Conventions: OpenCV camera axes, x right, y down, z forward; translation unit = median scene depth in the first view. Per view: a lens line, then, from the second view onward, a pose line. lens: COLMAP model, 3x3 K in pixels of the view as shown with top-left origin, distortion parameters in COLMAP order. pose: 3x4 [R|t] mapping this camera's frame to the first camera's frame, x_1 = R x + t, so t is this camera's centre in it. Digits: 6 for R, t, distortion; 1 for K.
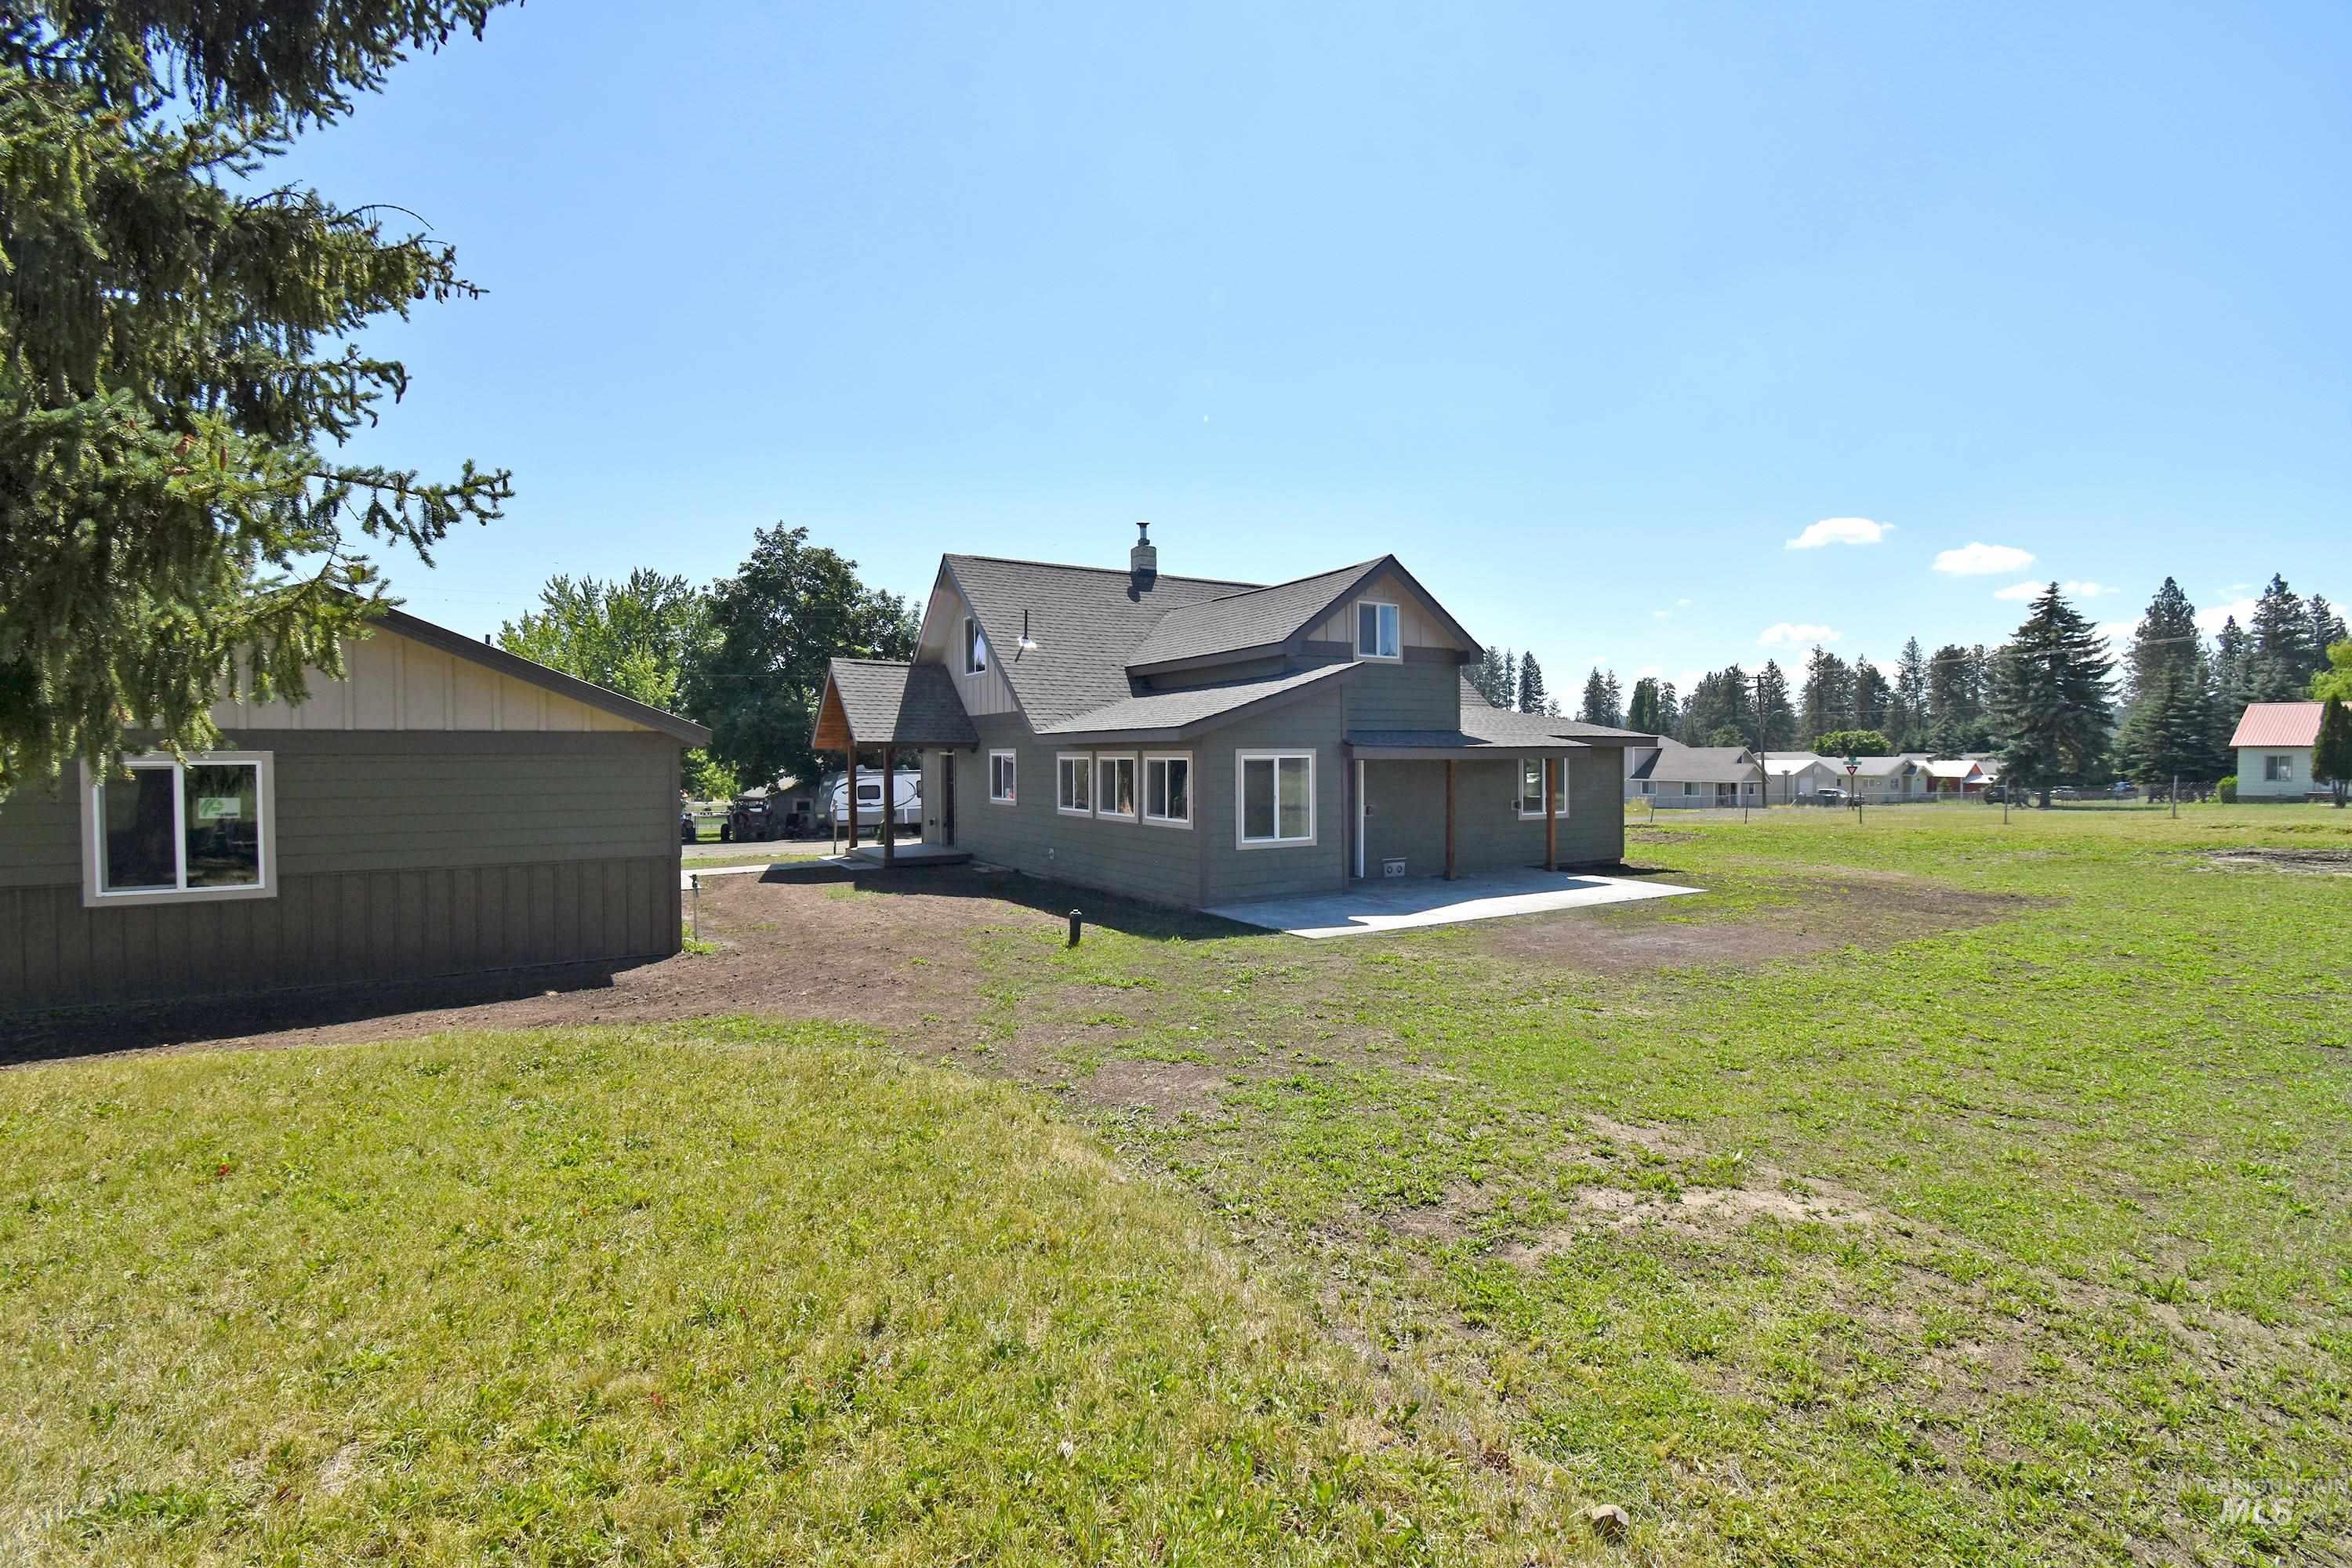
lens RADIAL K [[1074.5, 0, 1169.3], [0, 1074.5, 772.9], [0, 0, 1]] dist [-0.045439, 0.001255]
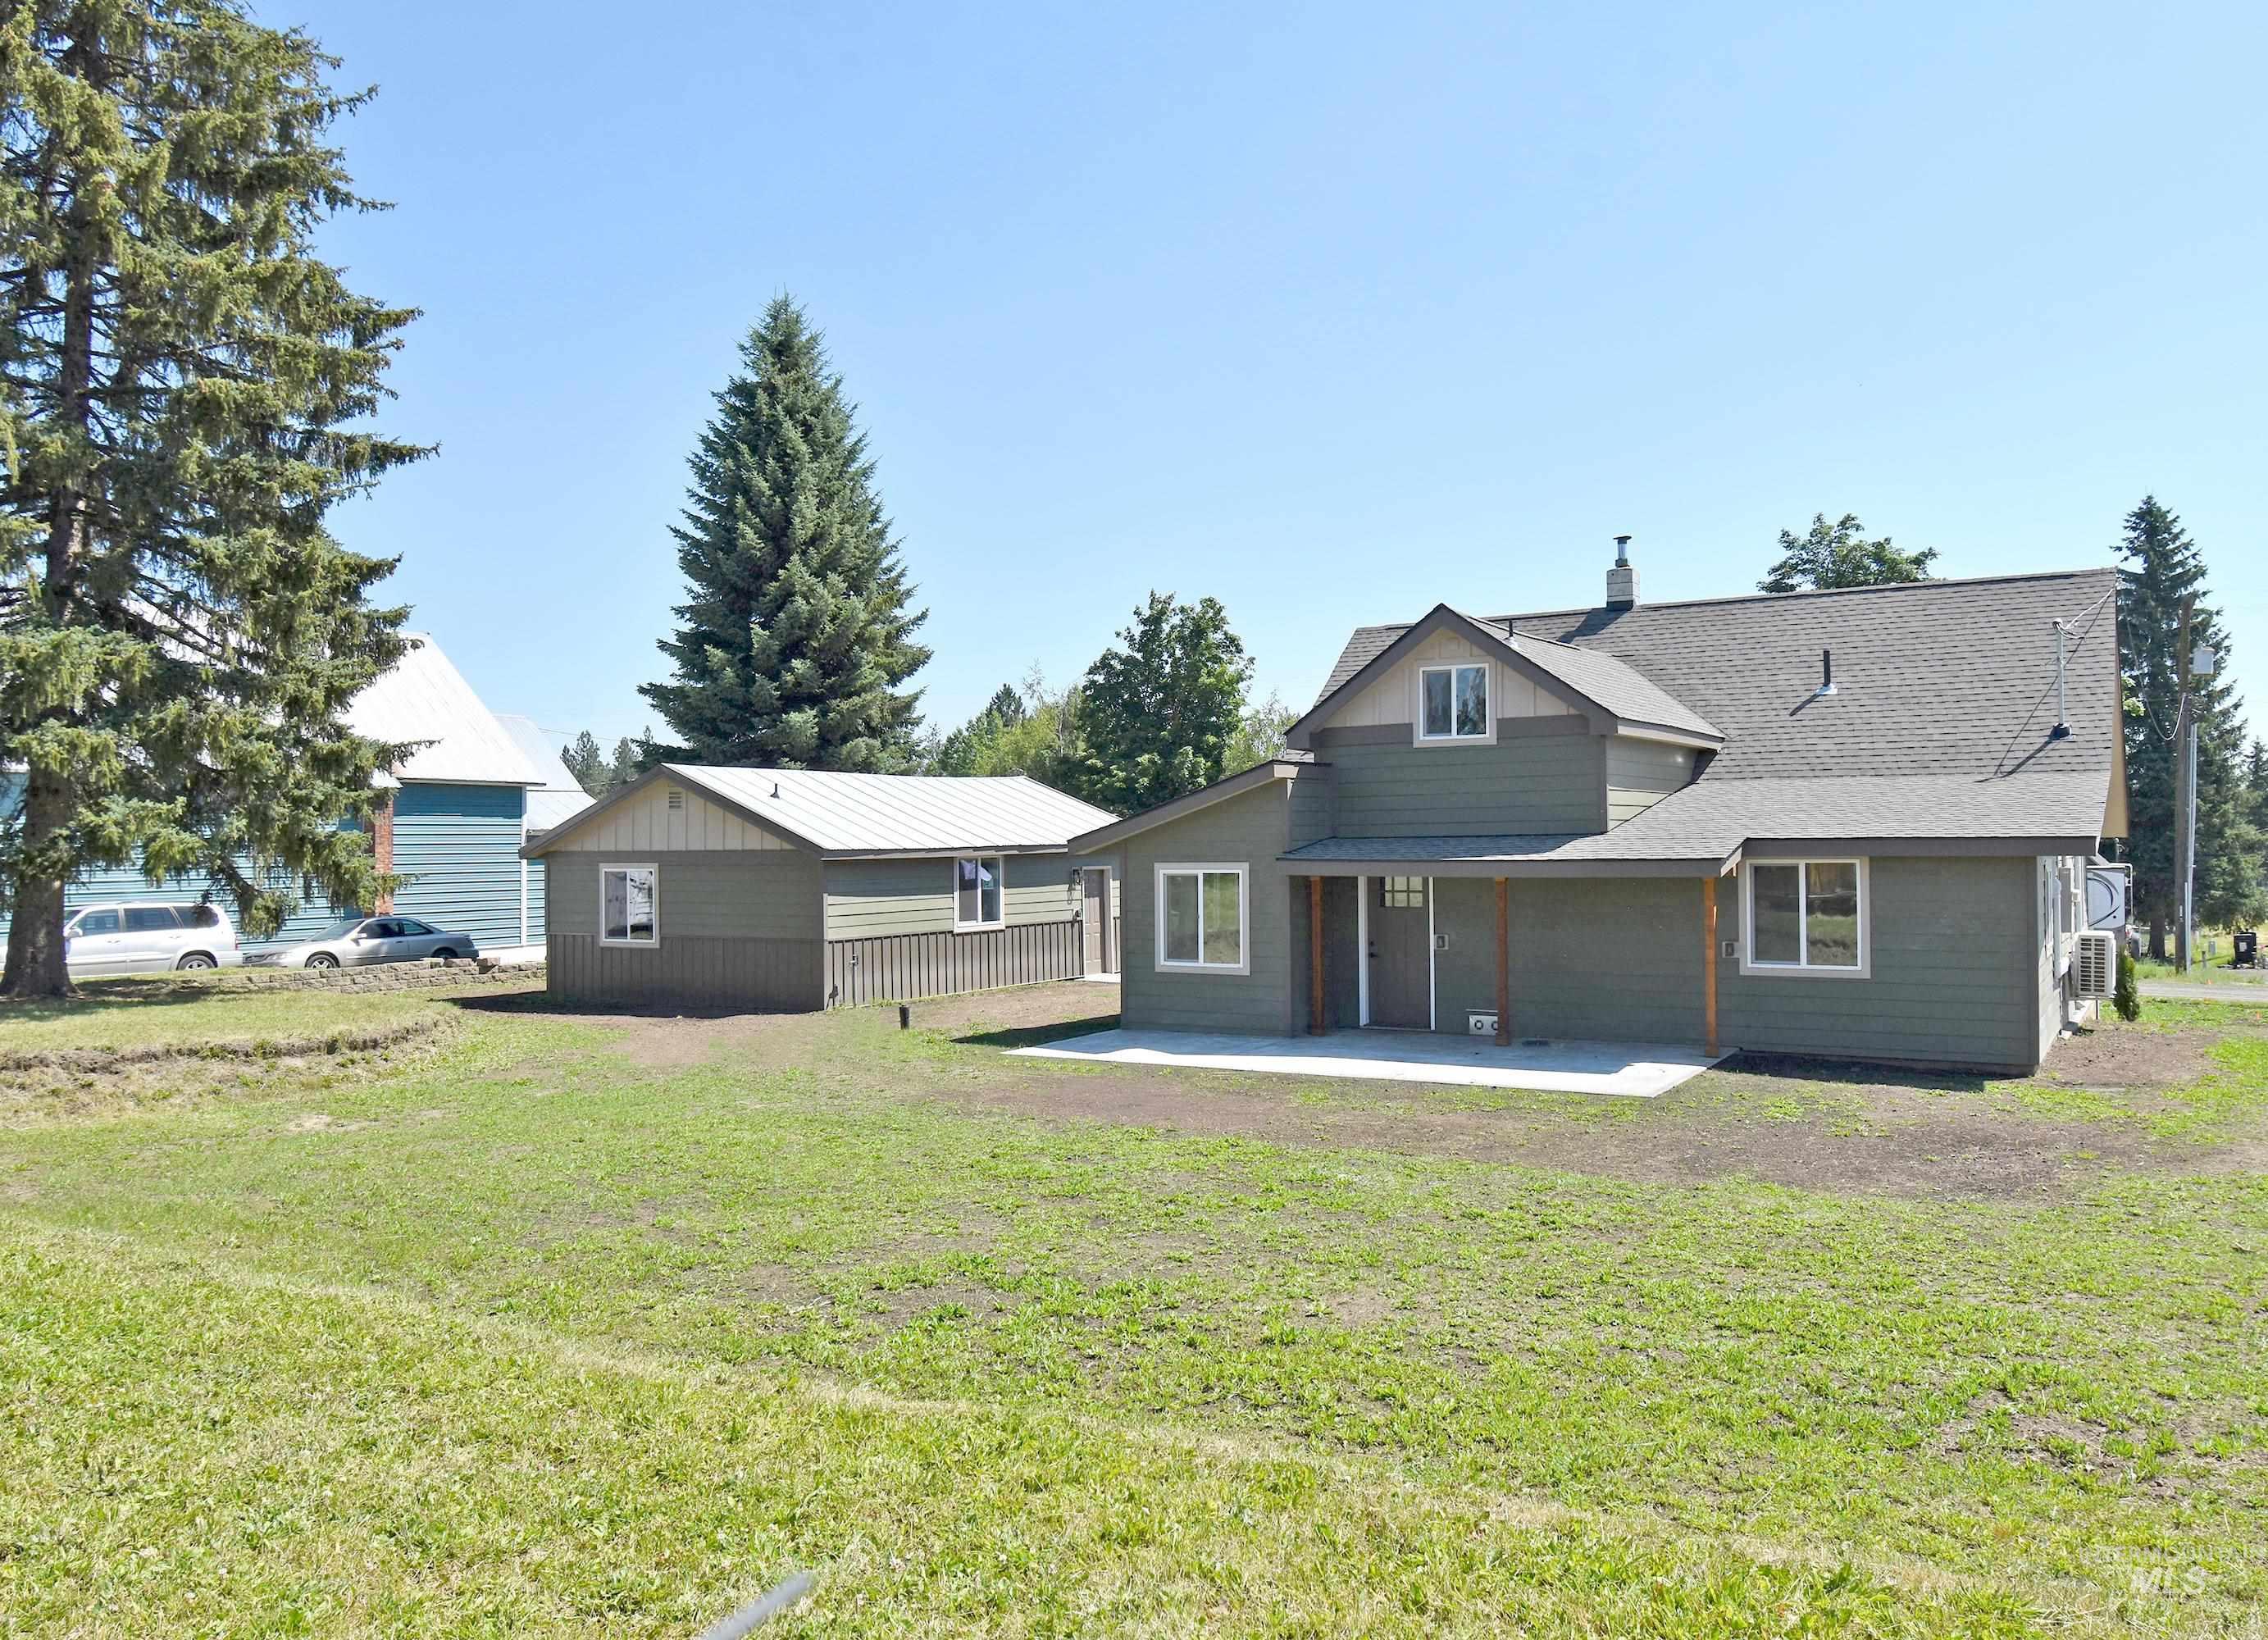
lens RADIAL K [[1689.1, 0, 1129.9], [0, 1689.1, 823.7], [0, 0, 1]] dist [-0.004559, -0.000501]
pose [[0.451114, -0.010011, -0.892410, 0.846077], [-0.009143, 0.999833, -0.015838, -0.020215], [0.892419, 0.015304, 0.450947, 0.197803]]
